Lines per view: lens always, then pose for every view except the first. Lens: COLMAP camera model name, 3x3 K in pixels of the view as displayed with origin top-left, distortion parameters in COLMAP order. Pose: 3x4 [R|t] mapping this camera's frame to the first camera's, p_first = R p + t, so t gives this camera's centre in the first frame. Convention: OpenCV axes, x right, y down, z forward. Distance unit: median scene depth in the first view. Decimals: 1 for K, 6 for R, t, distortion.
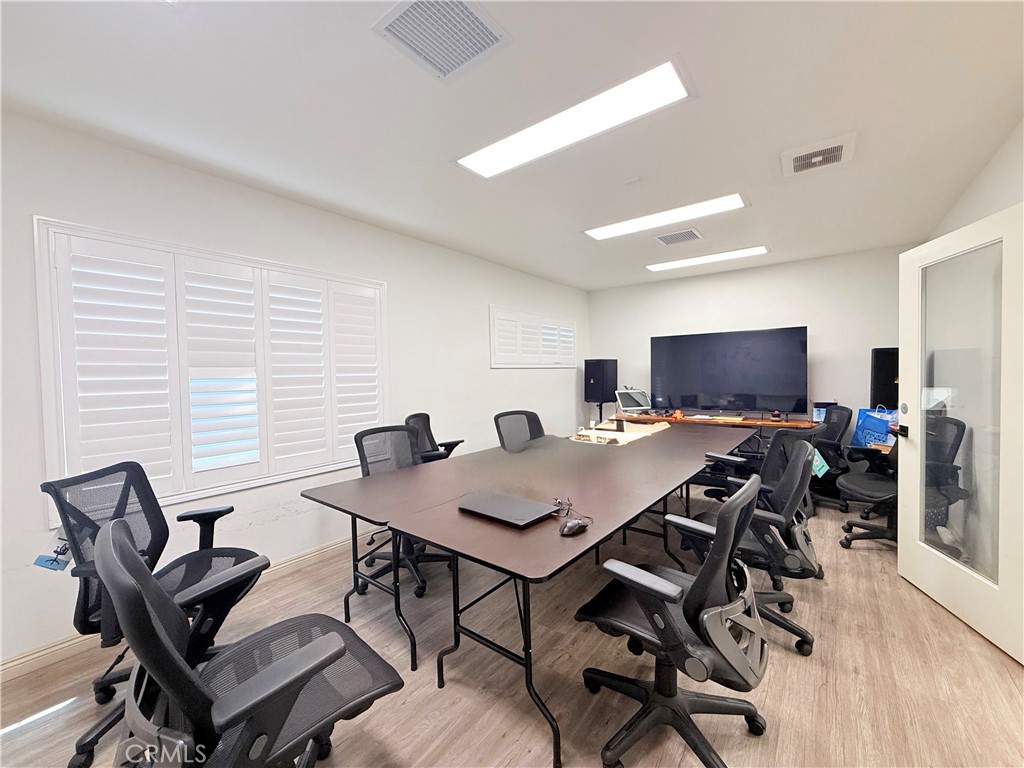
lens RADIAL K [[407.9, 0, 507.0], [0, 407.9, 384.8], [0, 0, 1]] dist [0.002444, -0.000422]
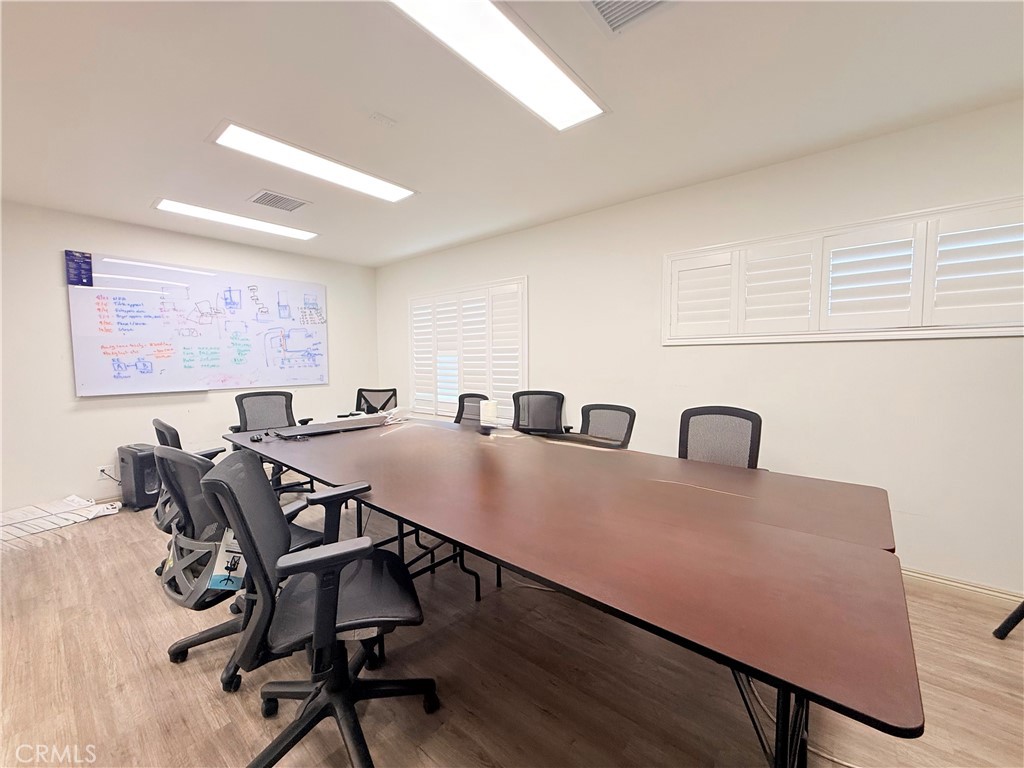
lens RADIAL K [[407.9, 0, 507.7], [0, 407.9, 385.0], [0, 0, 1]] dist [0.002444, -0.000422]
pose [[-0.032956, 0.075052, -0.996635, 1.103784], [-0.028169, 0.996711, 0.075989, -0.031103], [0.999060, 0.030578, -0.030733, 1.227565]]
